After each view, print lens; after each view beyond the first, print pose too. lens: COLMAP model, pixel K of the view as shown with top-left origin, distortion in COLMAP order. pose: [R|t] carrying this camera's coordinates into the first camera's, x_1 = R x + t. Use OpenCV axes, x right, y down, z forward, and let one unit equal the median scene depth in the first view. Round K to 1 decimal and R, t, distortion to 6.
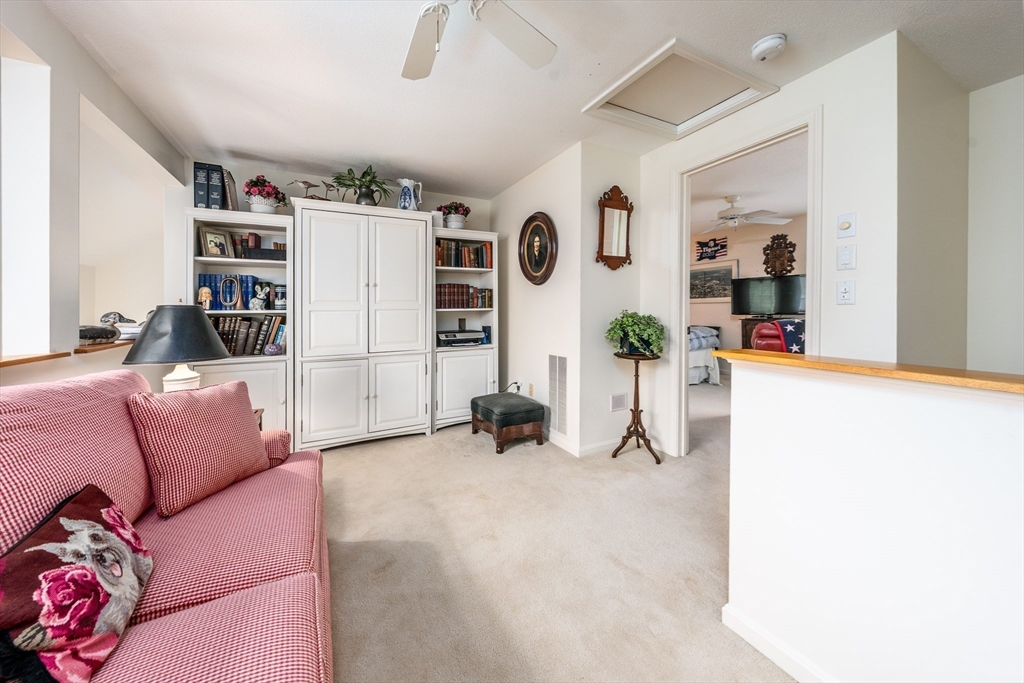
lens RADIAL K [[368.6, 0, 512.0], [0, 368.6, 313.7], [0, 0, 1]] dist [0.000972, 0.000075]
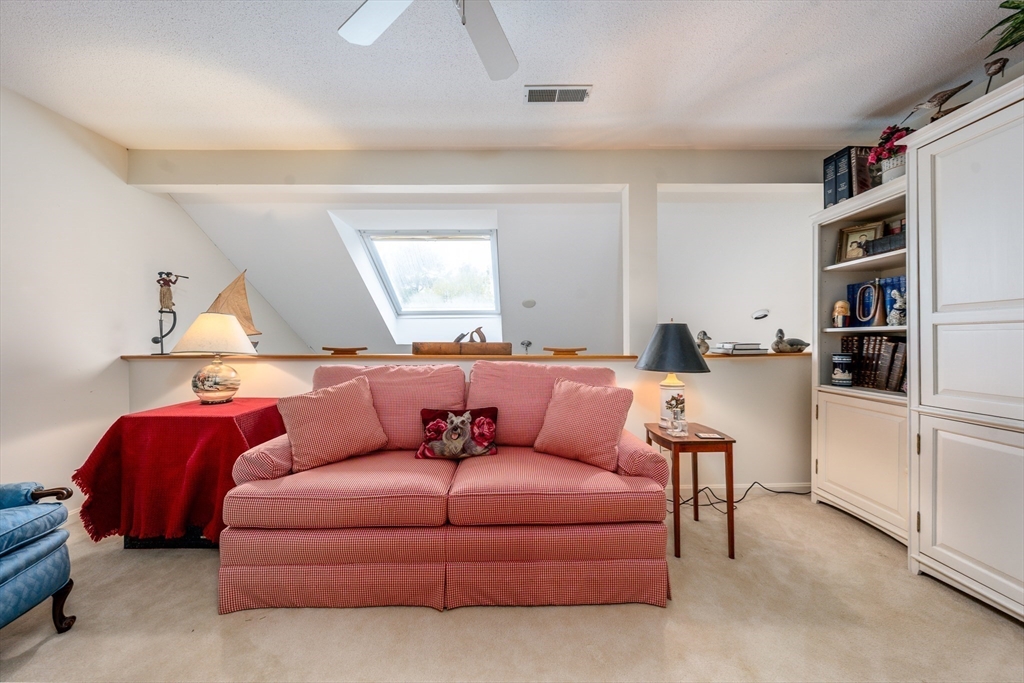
lens RADIAL K [[358.2, 0, 501.9], [0, 358.2, 337.9], [0, 0, 1]] dist [0.002664, 0.000321]
pose [[-0.469224, -0.001451, -0.883078, 0.242621], [-0.005478, 0.999984, 0.001267, 0.015977], [0.883062, 0.005432, -0.469225, 0.687933]]
